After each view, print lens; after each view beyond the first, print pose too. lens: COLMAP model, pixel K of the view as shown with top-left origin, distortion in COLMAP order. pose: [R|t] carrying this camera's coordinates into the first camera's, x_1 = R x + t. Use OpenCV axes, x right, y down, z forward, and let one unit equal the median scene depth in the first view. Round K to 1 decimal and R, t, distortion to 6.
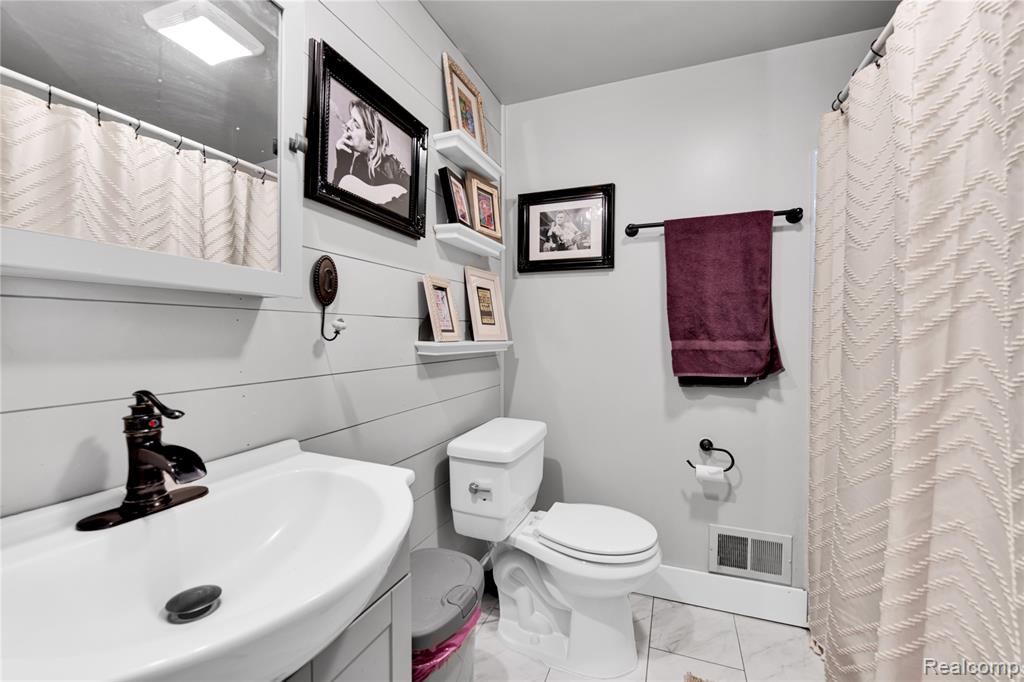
lens RADIAL K [[416.9, 0, 519.8], [0, 416.9, 339.2], [0, 0, 1]] dist [-0.006260, 0.000089]
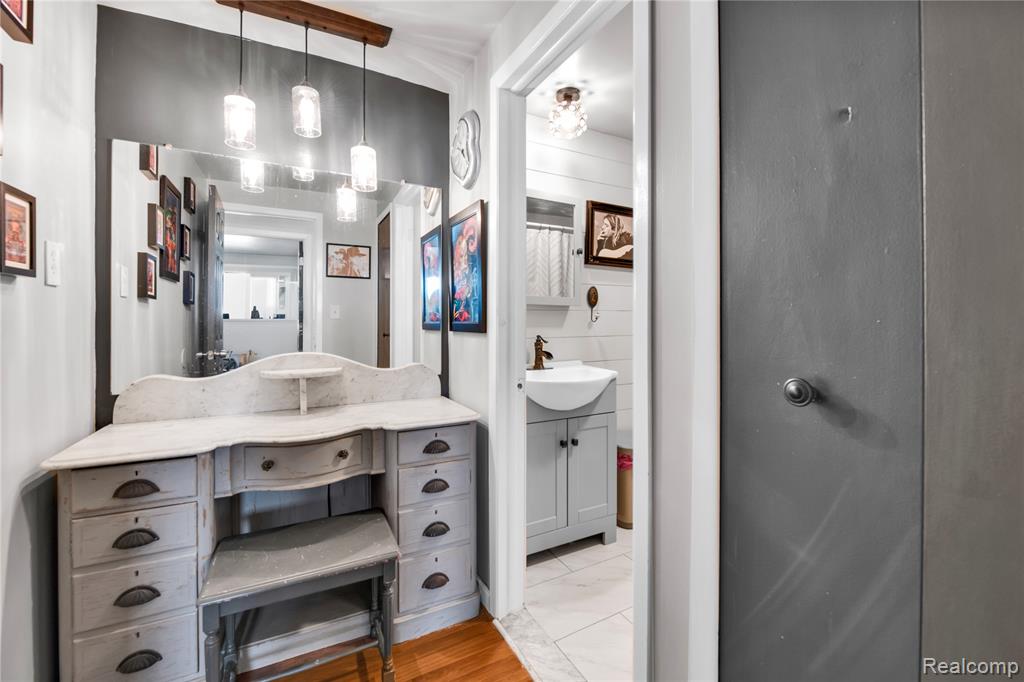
lens RADIAL K [[416.9, 0, 513.7], [0, 416.9, 320.9], [0, 0, 1]] dist [-0.006260, 0.000089]
pose [[0.749779, 0.000666, -0.661688, 0.728082], [-0.006998, 0.999952, -0.006923, 0.016418], [0.661652, 0.009821, 0.749747, -1.024239]]
